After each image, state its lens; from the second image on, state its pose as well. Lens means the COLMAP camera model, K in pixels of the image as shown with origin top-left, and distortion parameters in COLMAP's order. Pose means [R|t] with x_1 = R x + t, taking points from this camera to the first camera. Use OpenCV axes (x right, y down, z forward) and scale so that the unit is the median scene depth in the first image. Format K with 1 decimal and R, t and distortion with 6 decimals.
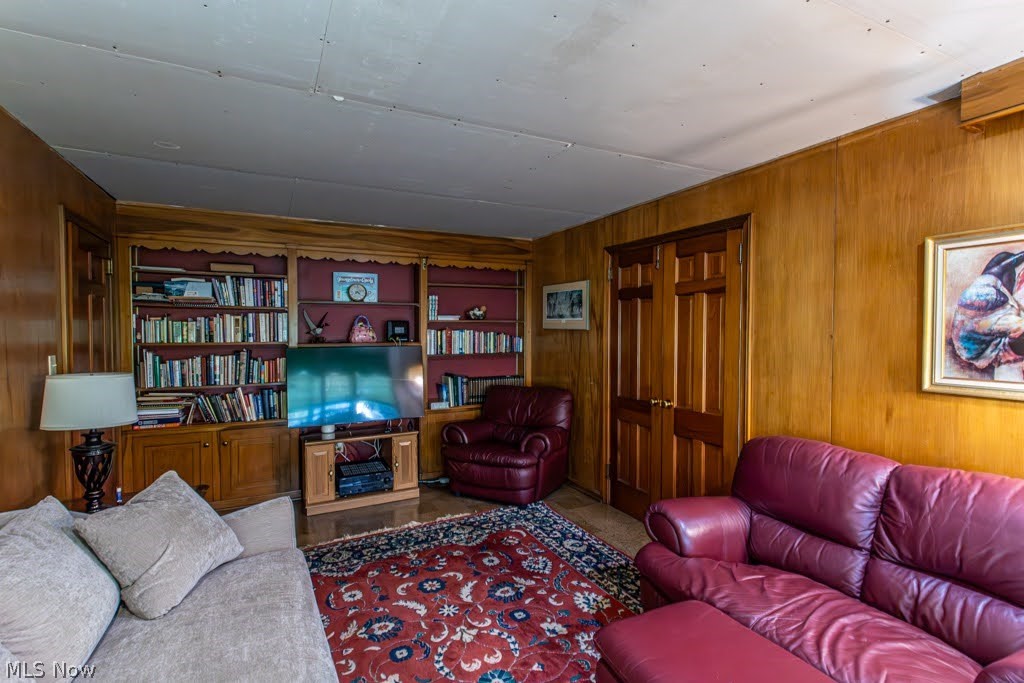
lens RADIAL K [[505.4, 0, 513.5], [0, 505.4, 340.8], [0, 0, 1]] dist [0.000100, 0.000588]
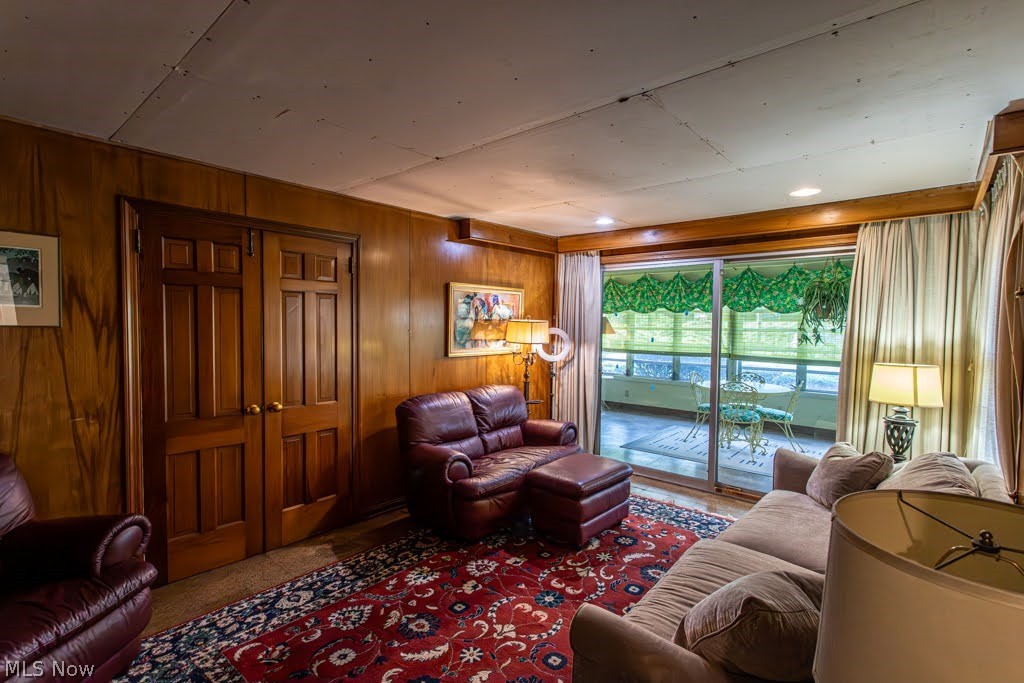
lens RADIAL K [[505.4, 0, 513.5], [0, 505.4, 340.8], [0, 0, 1]] dist [0.000100, 0.000588]
pose [[-0.408472, -0.036744, 0.912031, -0.846057], [0.009115, 0.998975, 0.044330, -0.040226], [-0.912725, 0.026421, -0.407719, 1.157923]]
